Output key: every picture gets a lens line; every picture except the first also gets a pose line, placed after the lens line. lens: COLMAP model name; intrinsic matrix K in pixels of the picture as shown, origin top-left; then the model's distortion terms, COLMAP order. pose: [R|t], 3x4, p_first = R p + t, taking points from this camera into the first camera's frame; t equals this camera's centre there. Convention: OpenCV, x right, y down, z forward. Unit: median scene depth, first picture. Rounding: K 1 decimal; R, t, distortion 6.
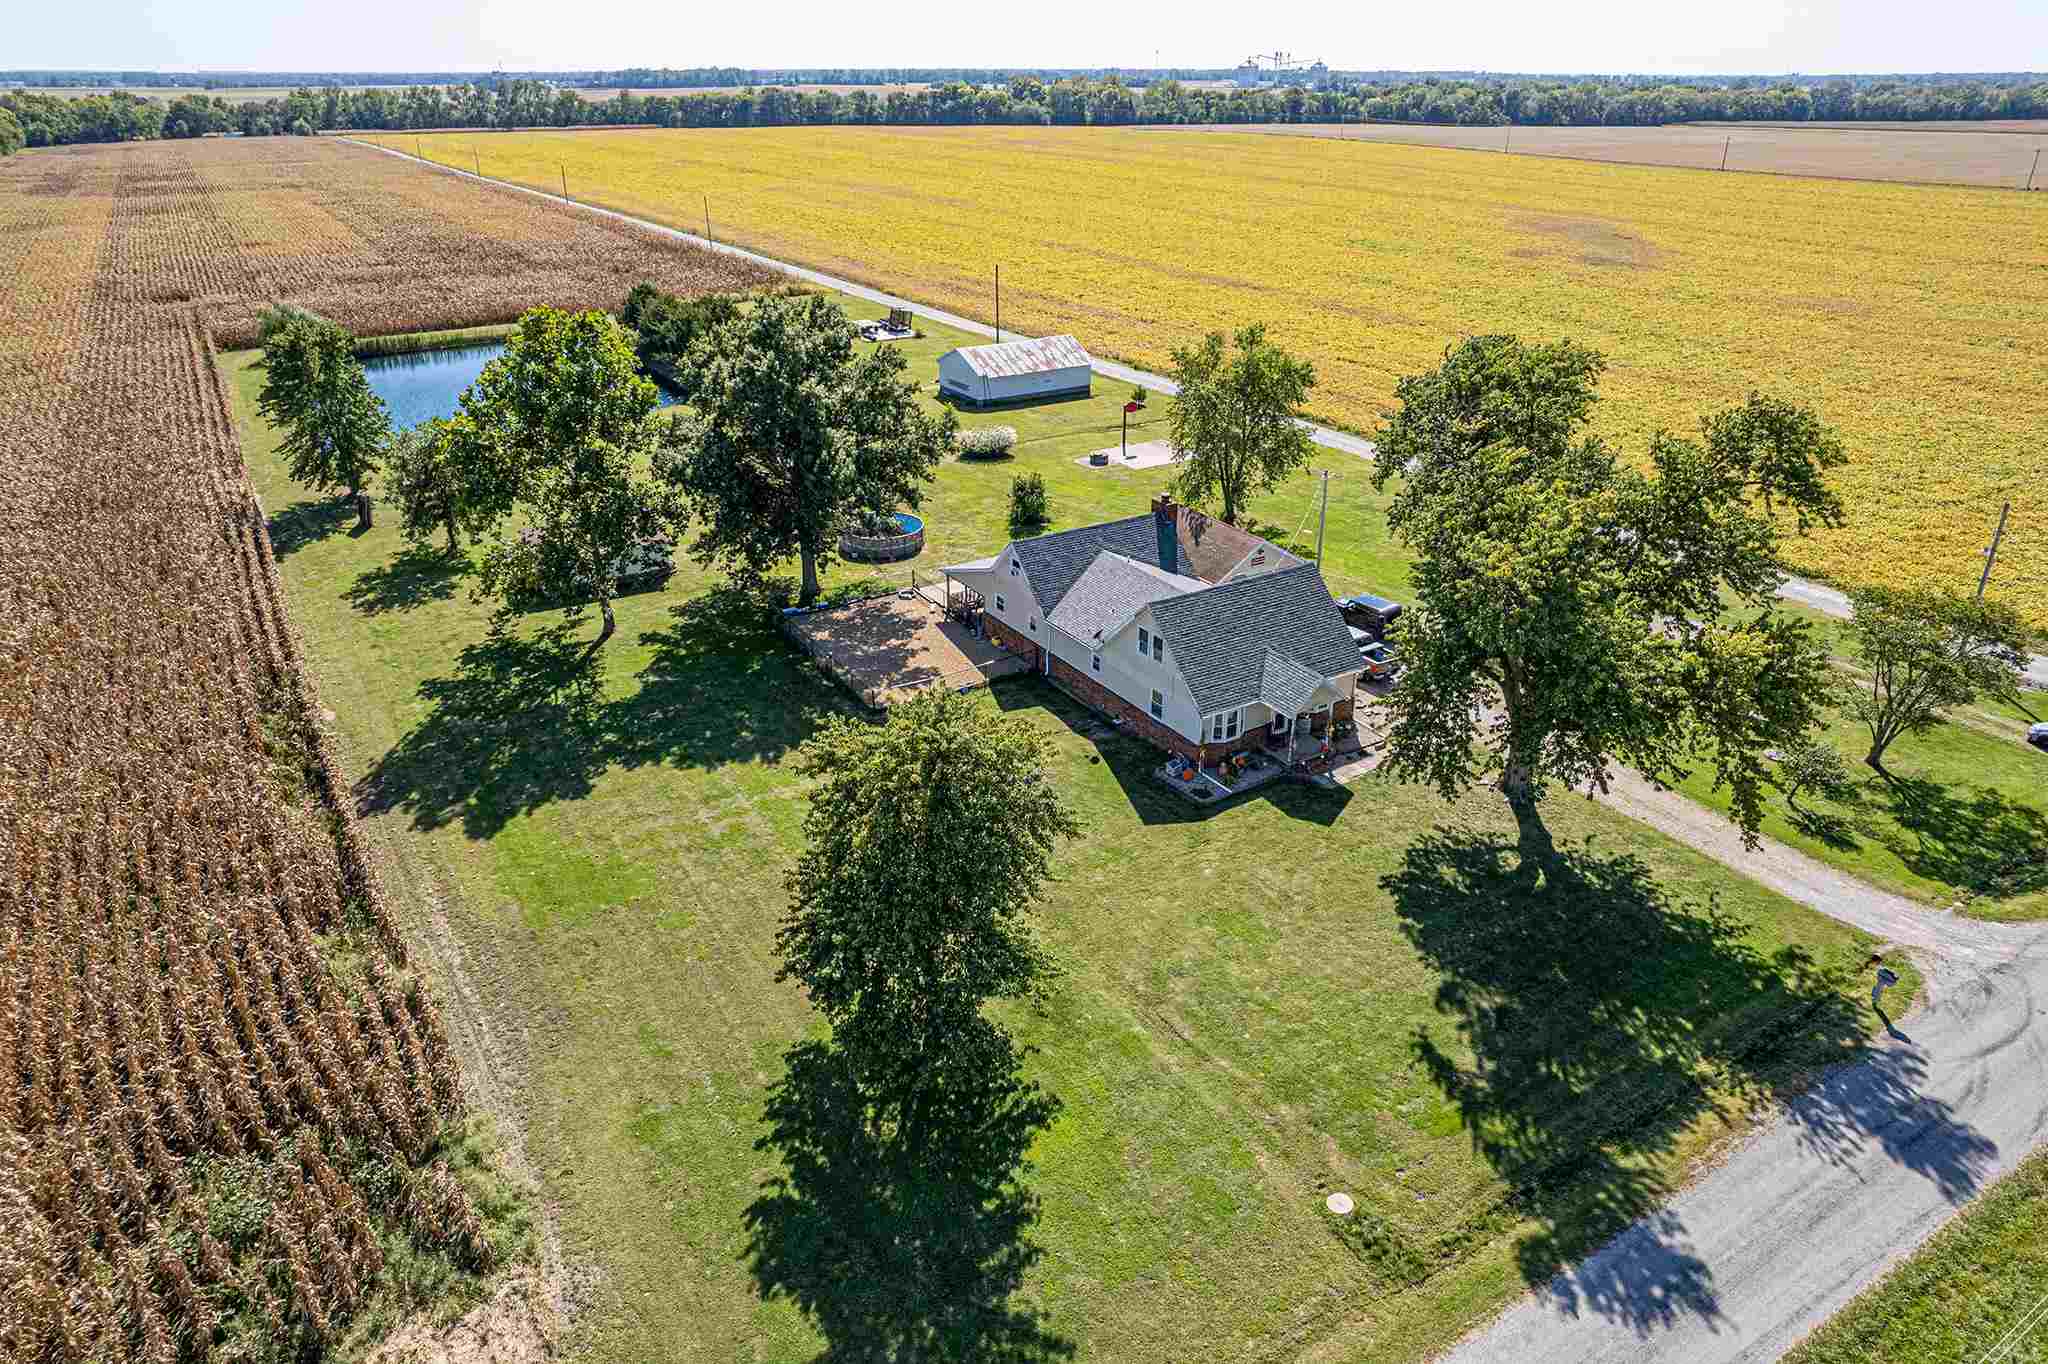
lens RADIAL K [[1301.1, 0, 1026.2], [0, 1301.1, 712.1], [0, 0, 1]] dist [-0.063218, 0.055694]
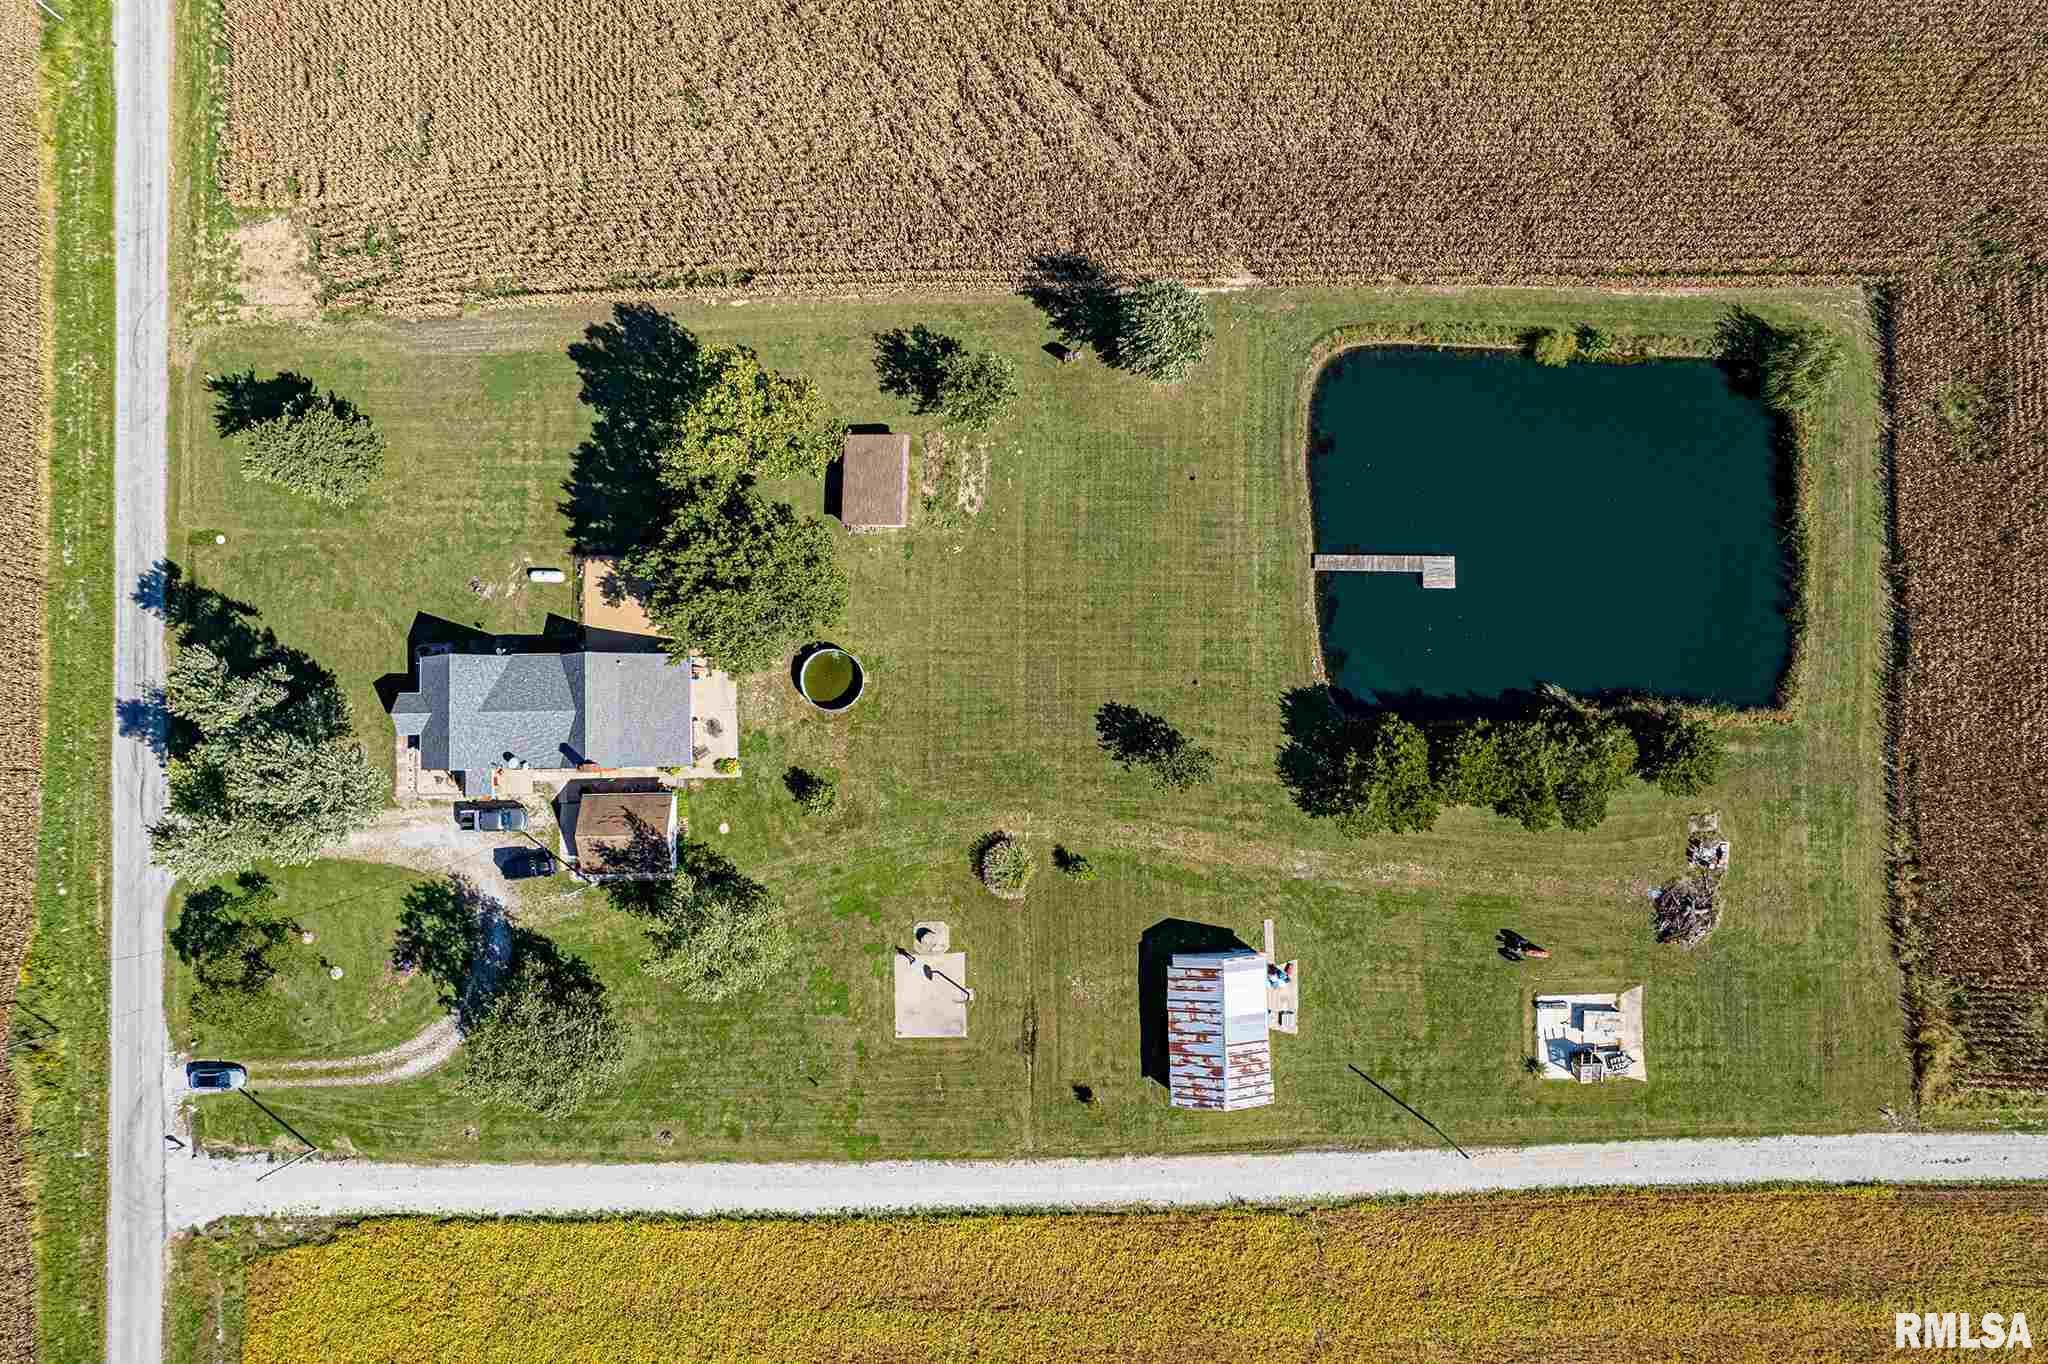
lens RADIAL K [[1301.1, 0, 1027.1], [0, 1301.1, 672.6], [0, 0, 1]] dist [-0.063218, 0.055694]
pose [[-0.520597, 0.853197, -0.032130, -0.259040], [-0.373435, -0.193695, 0.907209, -2.084596], [0.767805, 0.484290, 0.419450, 0.848727]]
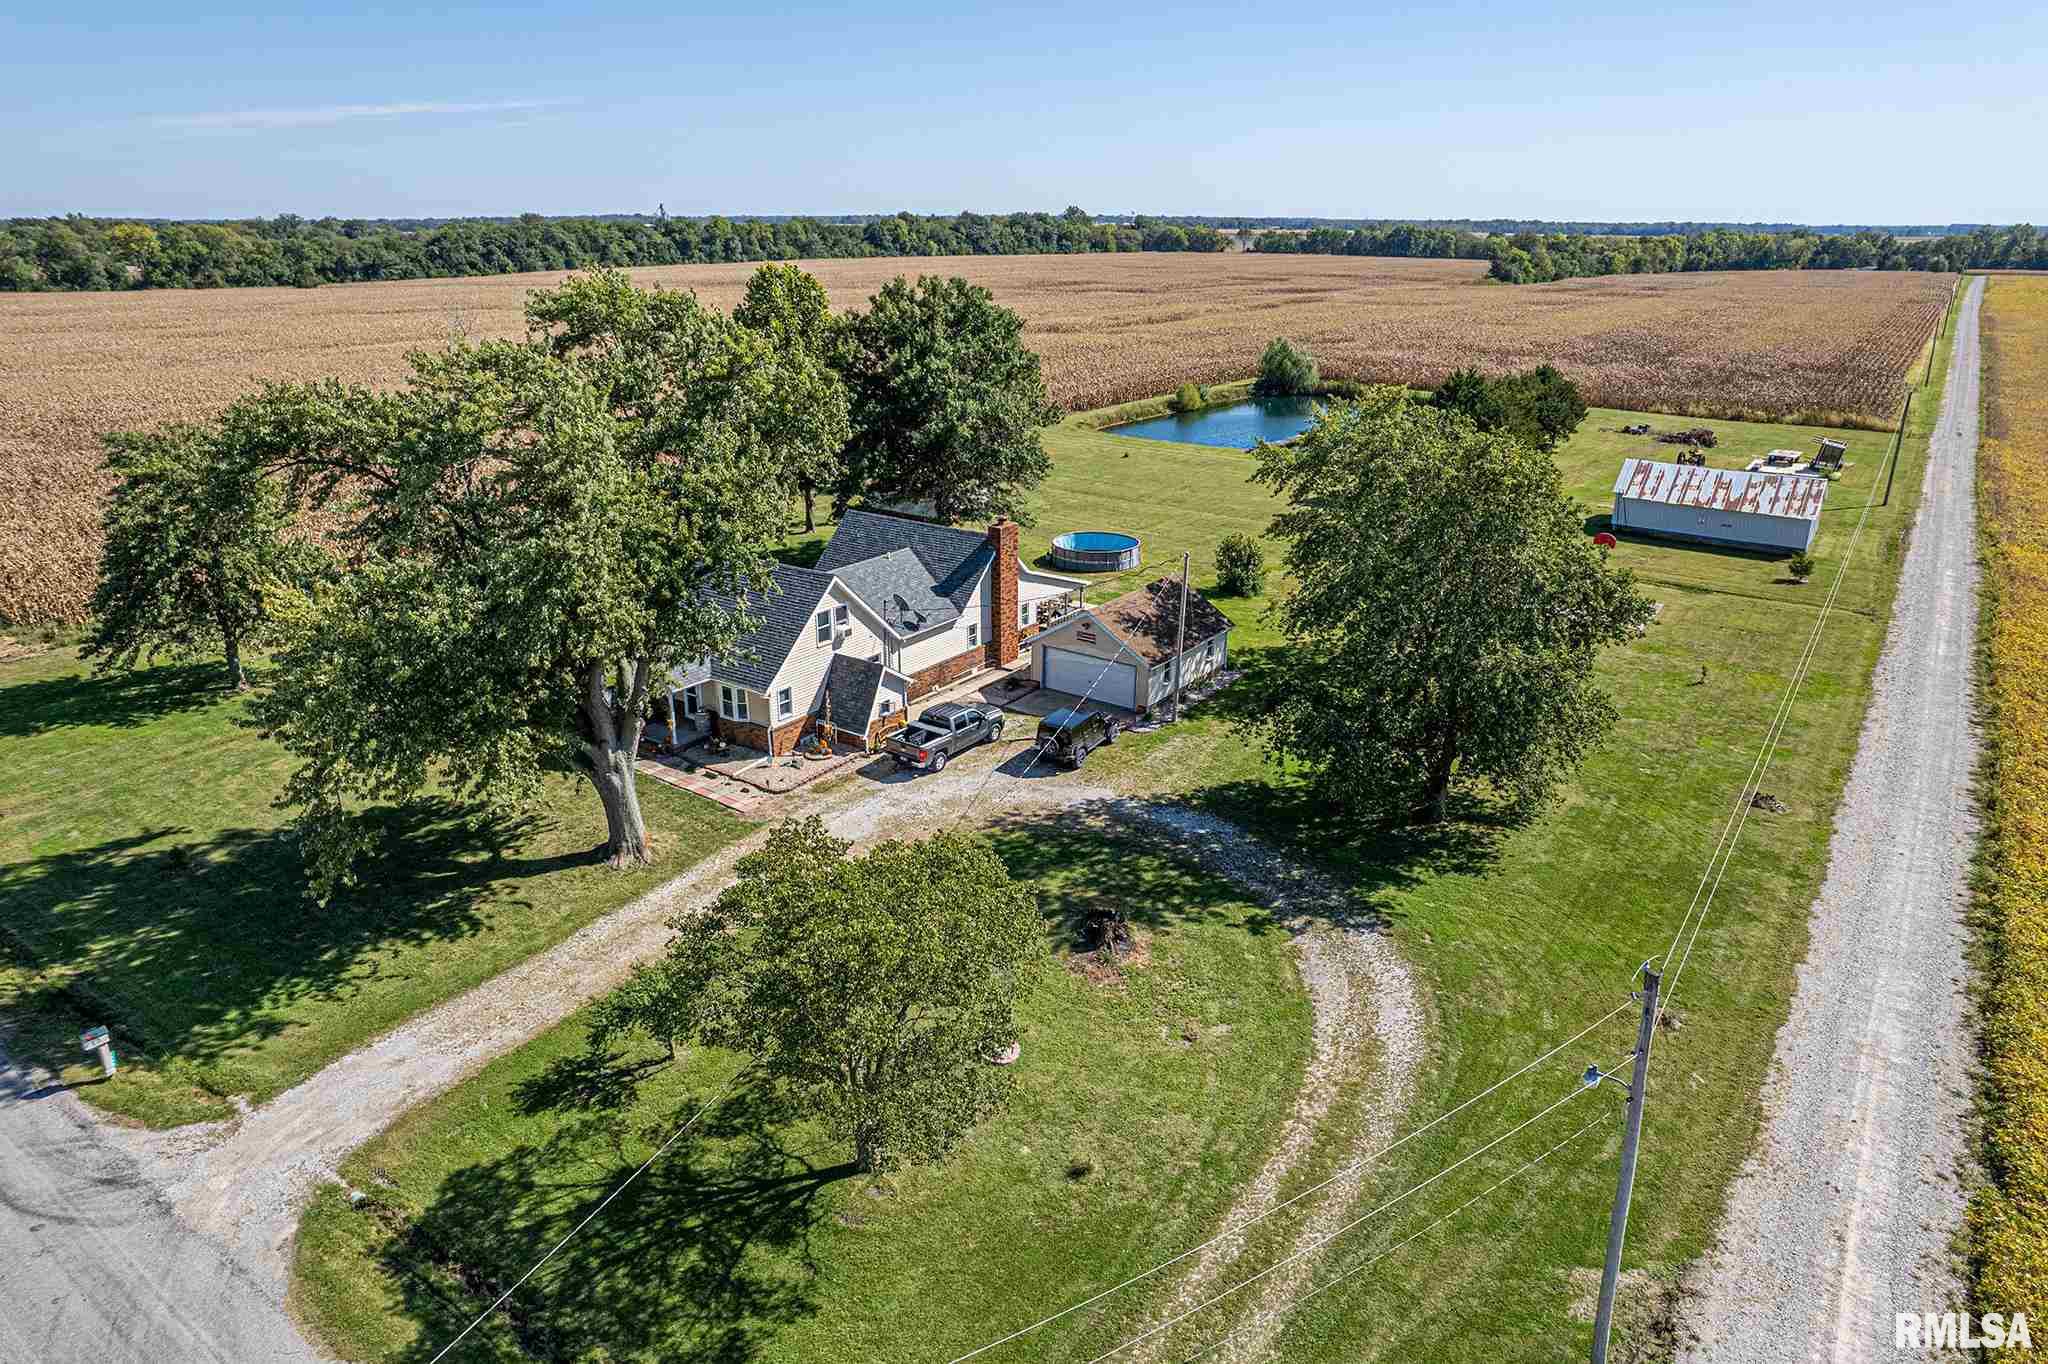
lens RADIAL K [[1301.1, 0, 1027.8], [0, 1301.1, 689.9], [0, 0, 1]] dist [-0.063218, 0.055694]
pose [[0.379618, 0.316890, -0.869178, 1.089166], [-0.415847, 0.897694, 0.145663, -0.237763], [0.826415, 0.306149, 0.472558, 0.759102]]
